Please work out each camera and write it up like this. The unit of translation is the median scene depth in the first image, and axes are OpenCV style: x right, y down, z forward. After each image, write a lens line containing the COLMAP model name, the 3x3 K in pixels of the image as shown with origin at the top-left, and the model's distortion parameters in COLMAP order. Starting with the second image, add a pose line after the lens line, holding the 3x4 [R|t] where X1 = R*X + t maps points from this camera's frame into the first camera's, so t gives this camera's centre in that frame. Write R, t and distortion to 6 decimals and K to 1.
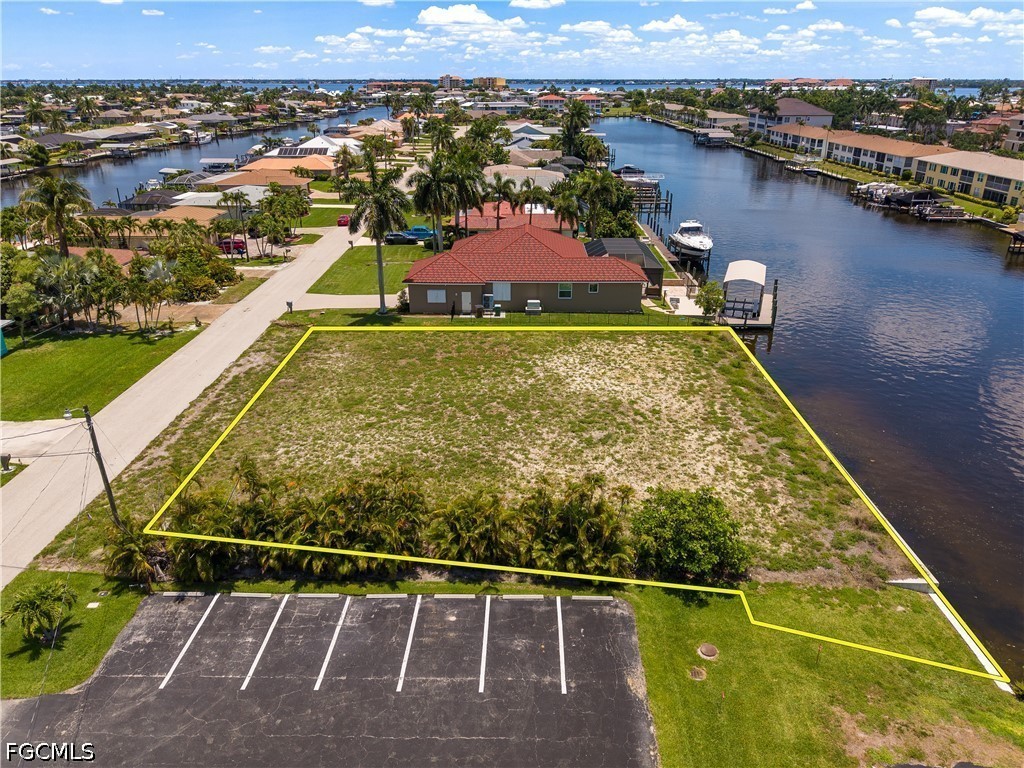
lens RADIAL K [[706.2, 0, 512.0], [0, 706.2, 384.0], [0, 0, 1]] dist [0.010479, -0.005292]
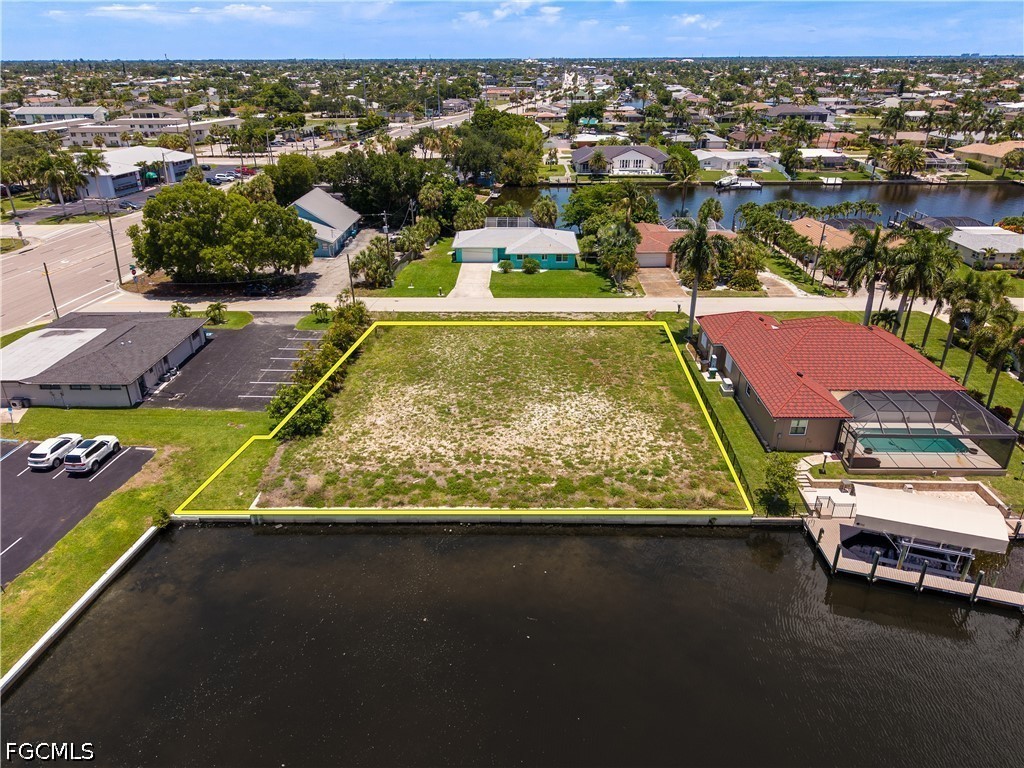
lens RADIAL K [[730.1, 0, 494.5], [0, 730.1, 387.5], [0, 0, 1]] dist [0.060823, -0.003523]
pose [[-0.027937, 0.409700, -0.911792, 1.209970], [-0.390594, 0.835157, 0.387233, -0.475341], [0.920139, 0.366959, 0.136695, 0.739933]]
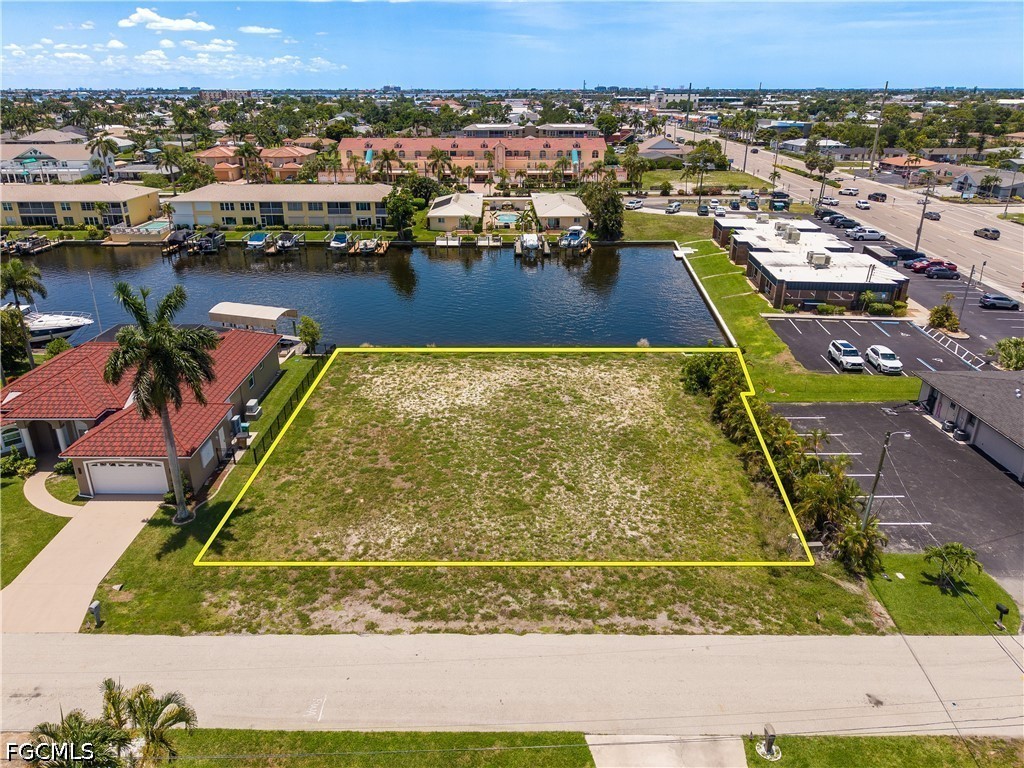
lens RADIAL K [[723.2, 0, 512.0], [0, 723.2, 384.0], [0, 0, 1]] dist [0.050026, -0.055174]
pose [[-0.029731, -0.375943, 0.926166, -0.951839], [0.396346, 0.846186, 0.356202, -0.403121], [-0.917620, 0.377672, 0.123845, 0.785815]]
